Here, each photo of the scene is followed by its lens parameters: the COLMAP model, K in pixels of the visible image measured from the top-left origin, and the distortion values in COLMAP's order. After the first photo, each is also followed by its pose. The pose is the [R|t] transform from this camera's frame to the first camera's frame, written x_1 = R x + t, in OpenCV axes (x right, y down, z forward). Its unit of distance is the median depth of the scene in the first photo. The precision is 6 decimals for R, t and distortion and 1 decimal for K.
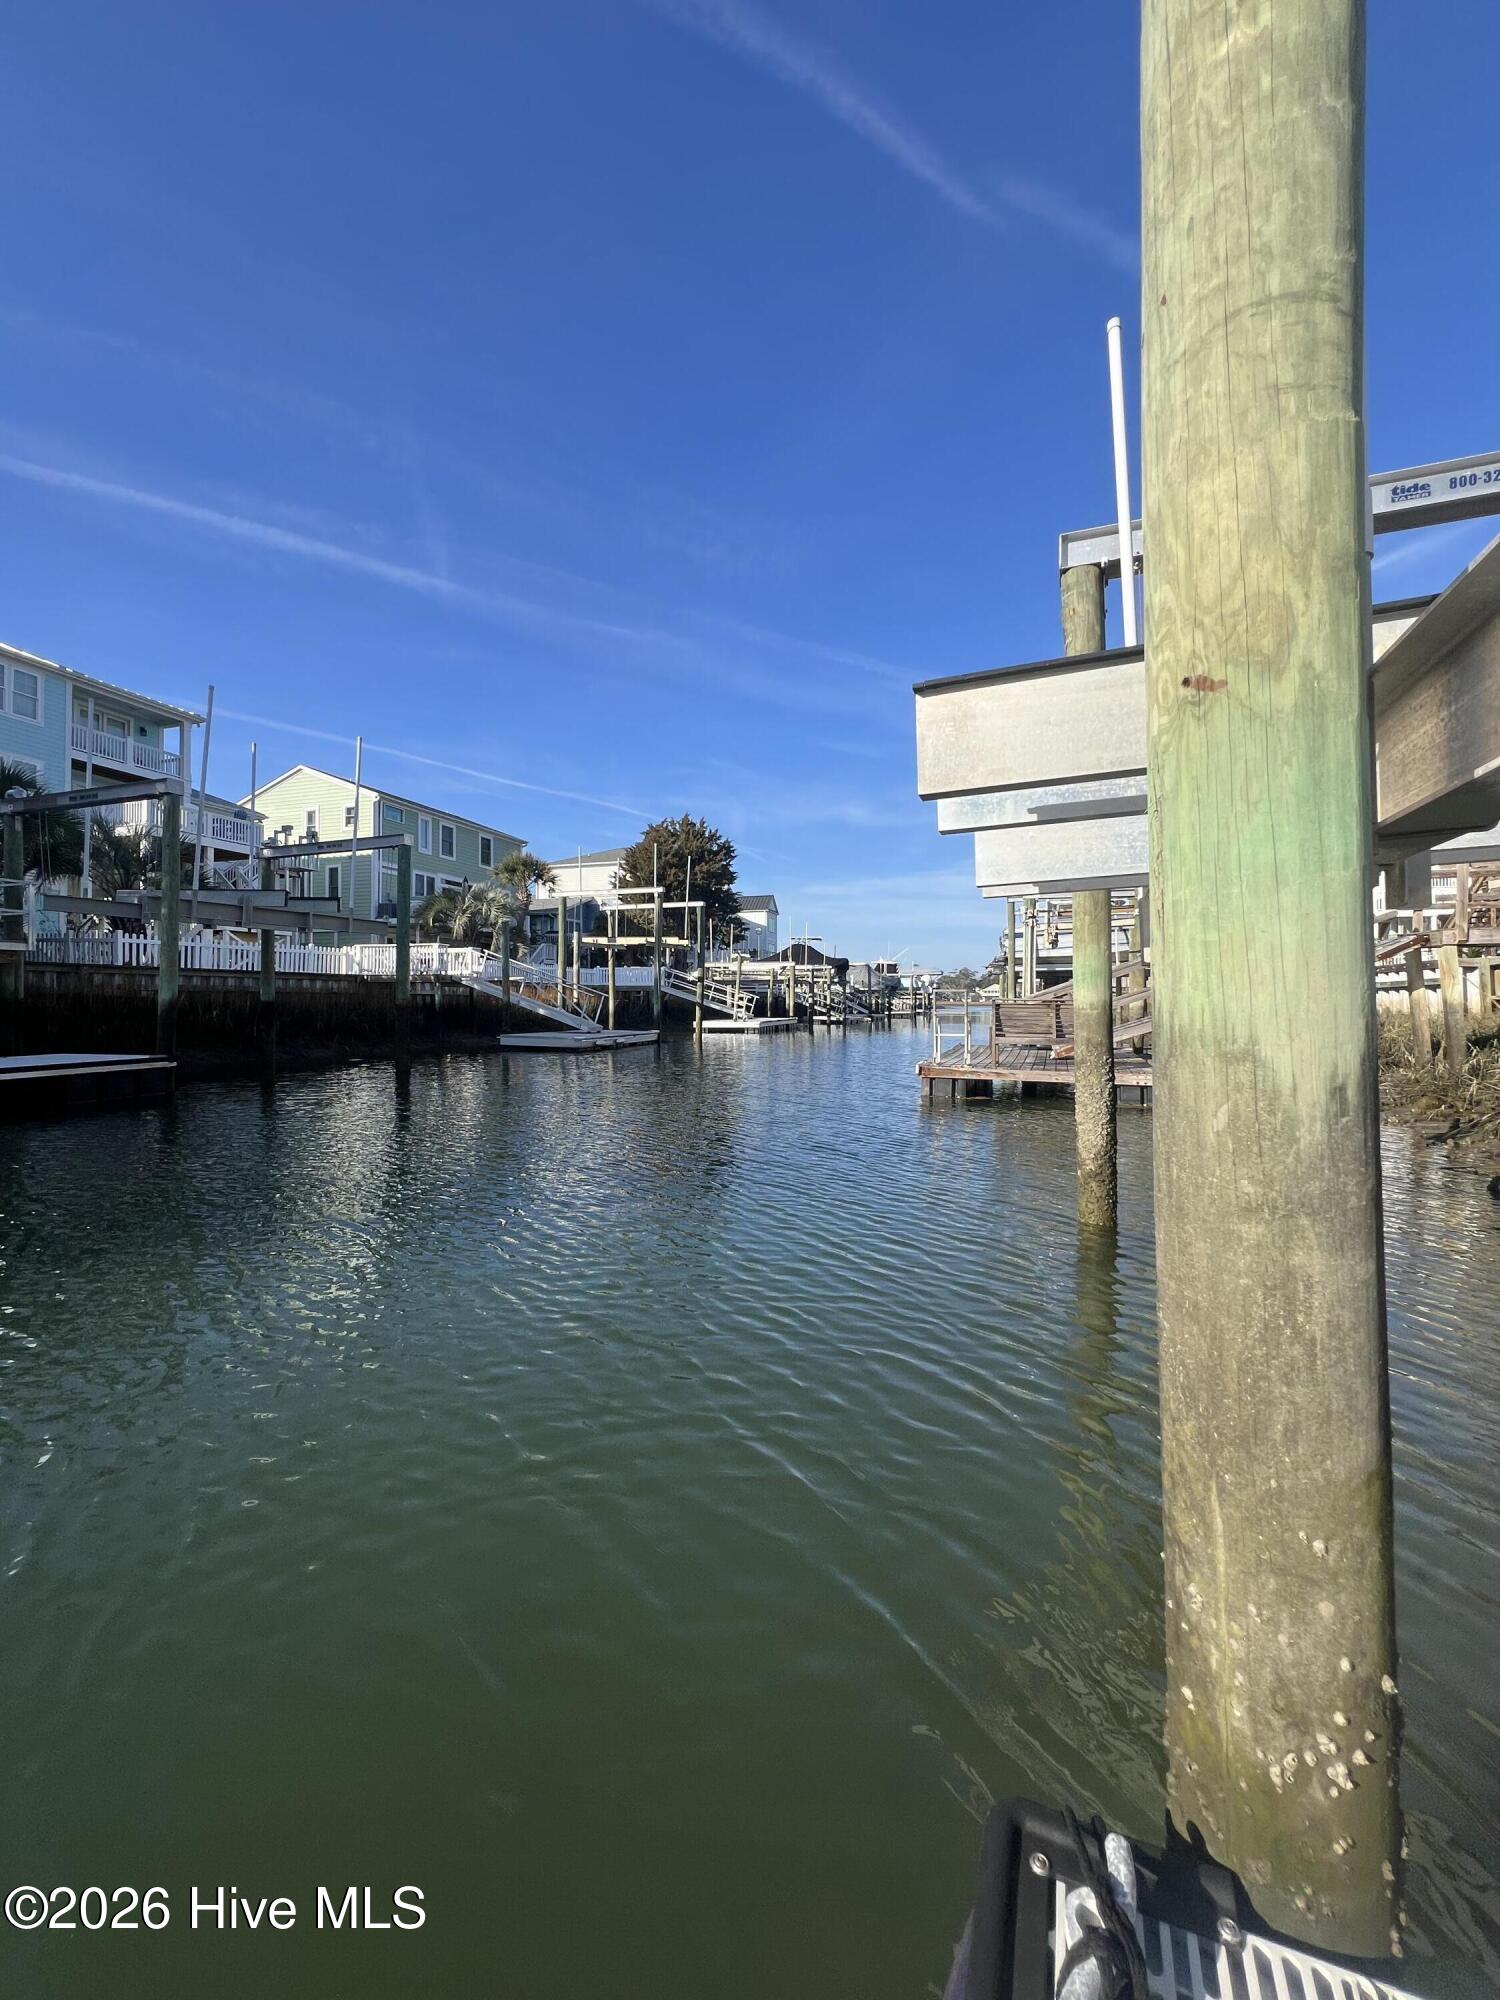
lens RADIAL K [[795.4, 0, 750.0], [0, 795.4, 1000.0], [0, 0, 1]] dist [-0.004294, 0.000260]
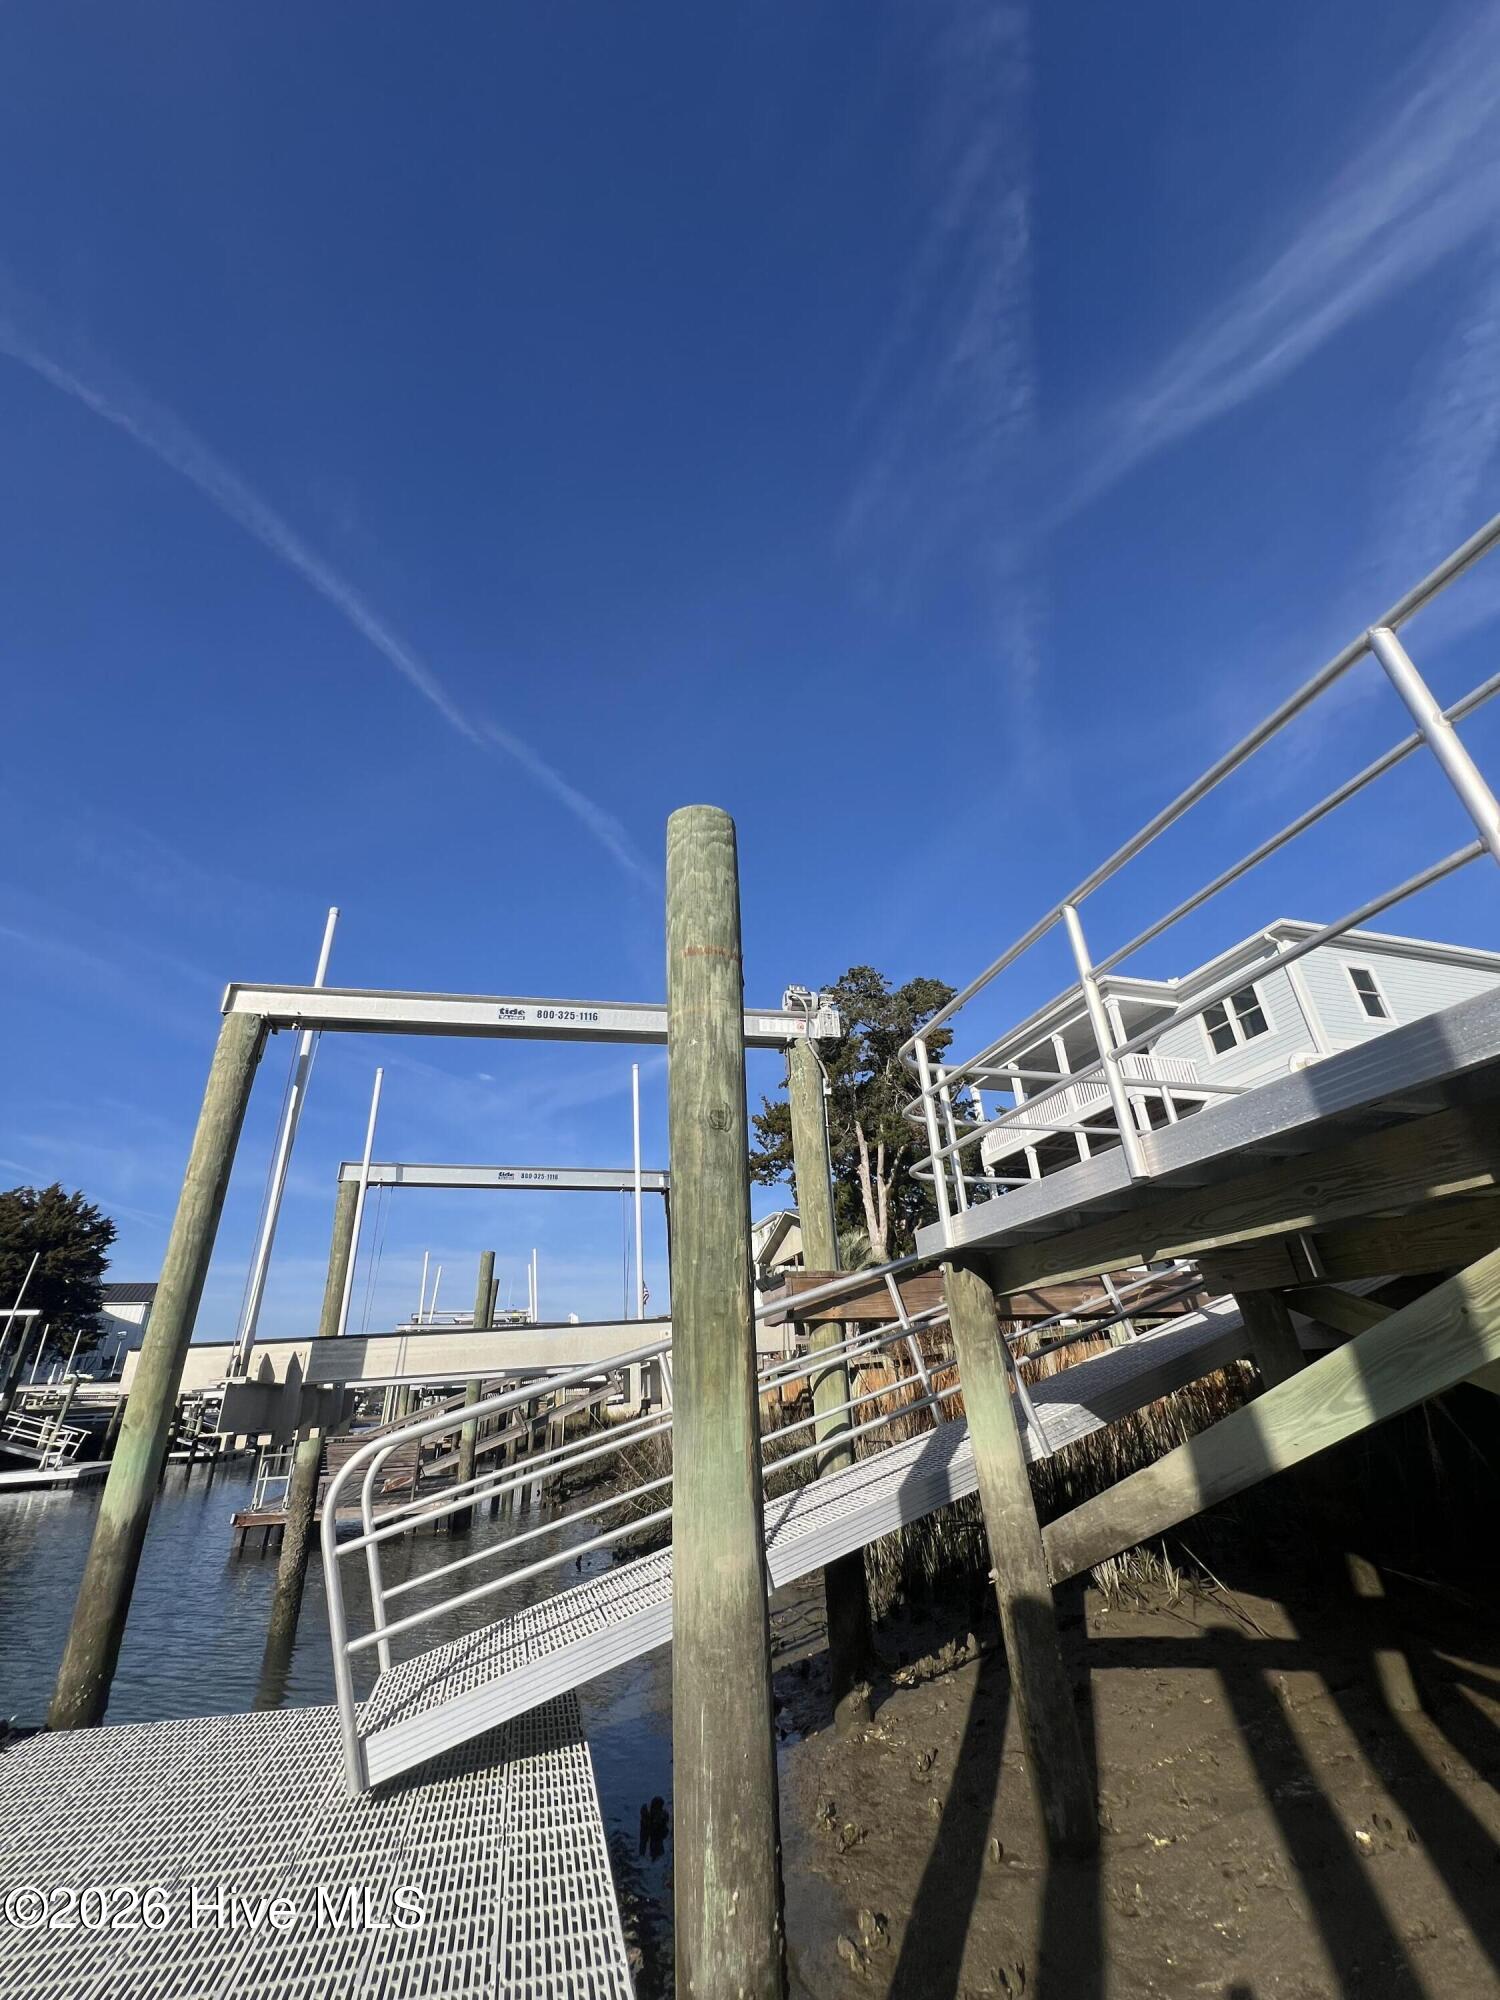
lens RADIAL K [[795.4, 0, 750.0], [0, 795.4, 1000.0], [0, 0, 1]] dist [-0.004294, 0.000260]
pose [[0.804894, 0.231481, 0.546409, 0.008874], [0.044686, 0.894523, -0.444782, -0.009047], [-0.591734, 0.382419, 0.709652, -0.124601]]
